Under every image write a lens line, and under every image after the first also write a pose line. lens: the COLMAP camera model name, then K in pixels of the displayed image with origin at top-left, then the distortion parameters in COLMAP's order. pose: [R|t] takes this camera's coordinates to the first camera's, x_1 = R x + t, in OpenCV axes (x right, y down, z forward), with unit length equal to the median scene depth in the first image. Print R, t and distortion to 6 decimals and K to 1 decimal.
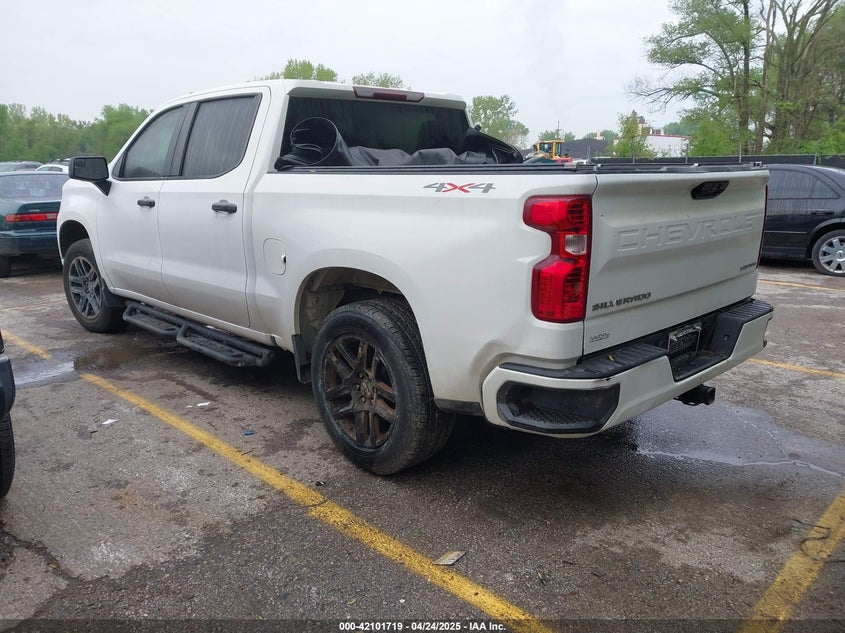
lens RADIAL K [[636.2, 0, 416.2], [0, 636.2, 316.0], [0, 0, 1]] dist [0.051966, 0.003161]
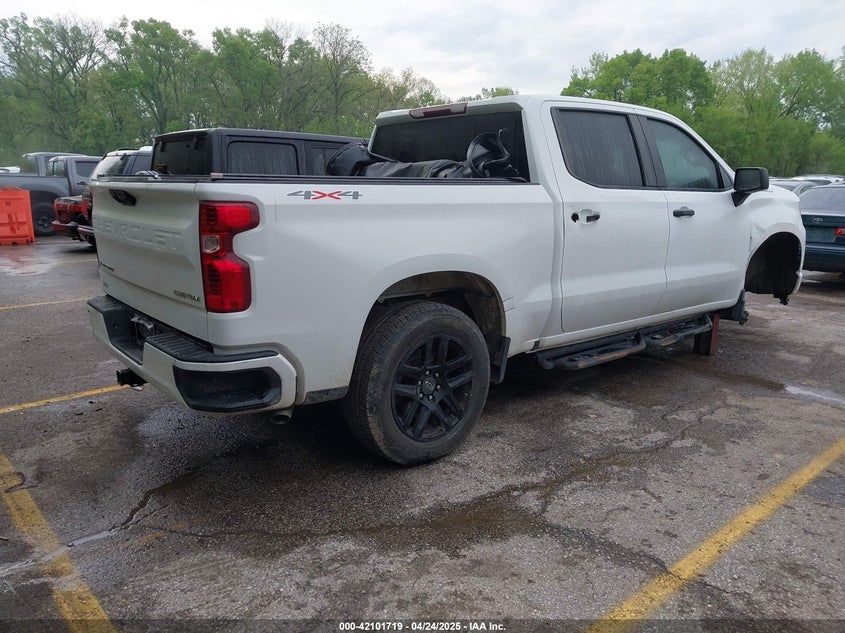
lens RADIAL K [[636.2, 0, 416.2], [0, 636.2, 316.0], [0, 0, 1]] dist [0.051966, 0.003161]
pose [[-0.069269, 0.208289, -0.975611, 1.115385], [-0.222680, 0.950057, 0.218643, -0.255702], [0.972428, 0.232394, -0.019428, 1.115134]]
